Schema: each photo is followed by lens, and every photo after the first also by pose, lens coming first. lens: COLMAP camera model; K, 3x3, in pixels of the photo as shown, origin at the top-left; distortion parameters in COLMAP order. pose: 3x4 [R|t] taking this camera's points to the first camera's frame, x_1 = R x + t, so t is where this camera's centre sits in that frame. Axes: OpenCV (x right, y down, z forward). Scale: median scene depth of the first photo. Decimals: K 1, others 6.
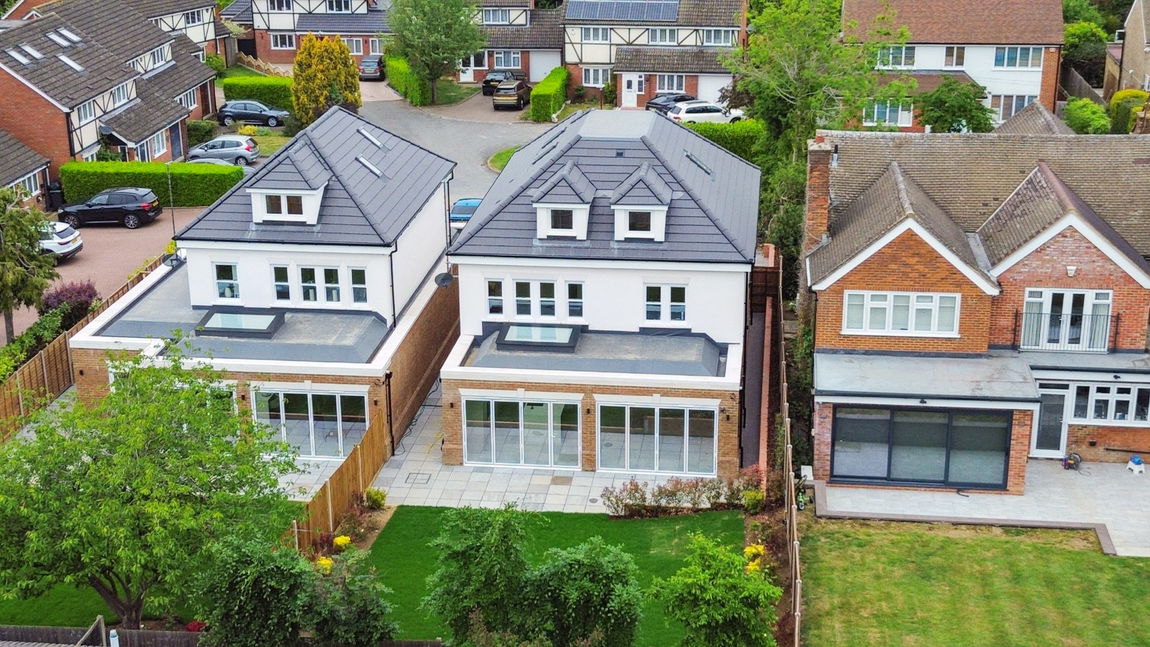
lens RADIAL K [[1609.6, 0, 575.0], [0, 1609.6, 323.5], [0, 0, 1]] dist [0.199421, -0.673758]
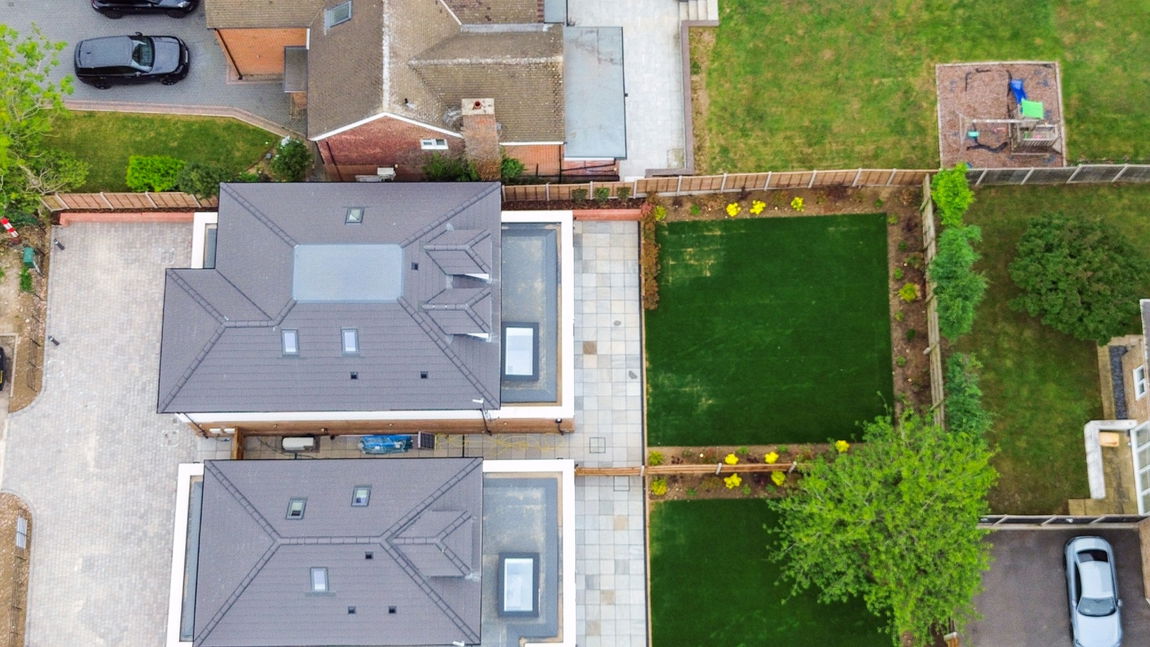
lens RADIAL K [[1609.6, 0, 575.0], [0, 1609.6, 323.5], [0, 0, 1]] dist [0.199421, -0.673758]
pose [[-0.133818, -0.951290, 0.277740, -0.377898], [0.339709, 0.219247, 0.914619, -1.204816], [-0.930962, 0.216743, 0.293823, 0.567231]]
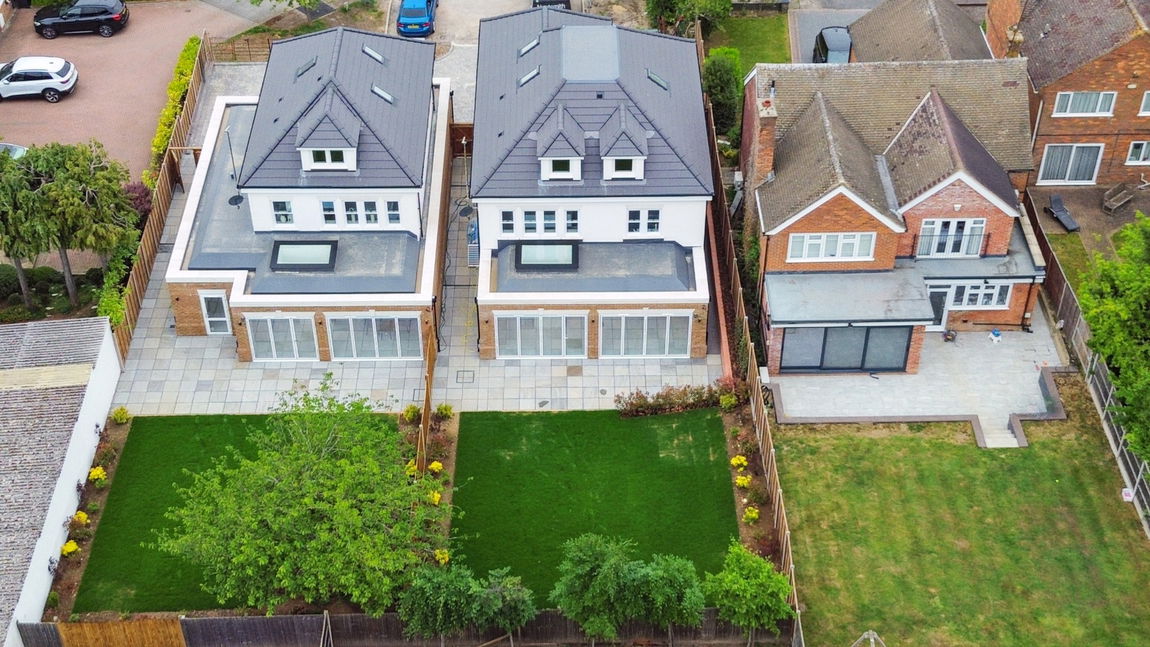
lens RADIAL K [[1609.6, 0, 575.0], [0, 1609.6, 323.5], [0, 0, 1]] dist [0.199421, -0.673758]
pose [[0.990675, -0.084138, 0.107166, -0.142464], [0.039873, 0.931146, 0.362460, -0.405883], [-0.130284, -0.354807, 0.925817, -0.201515]]
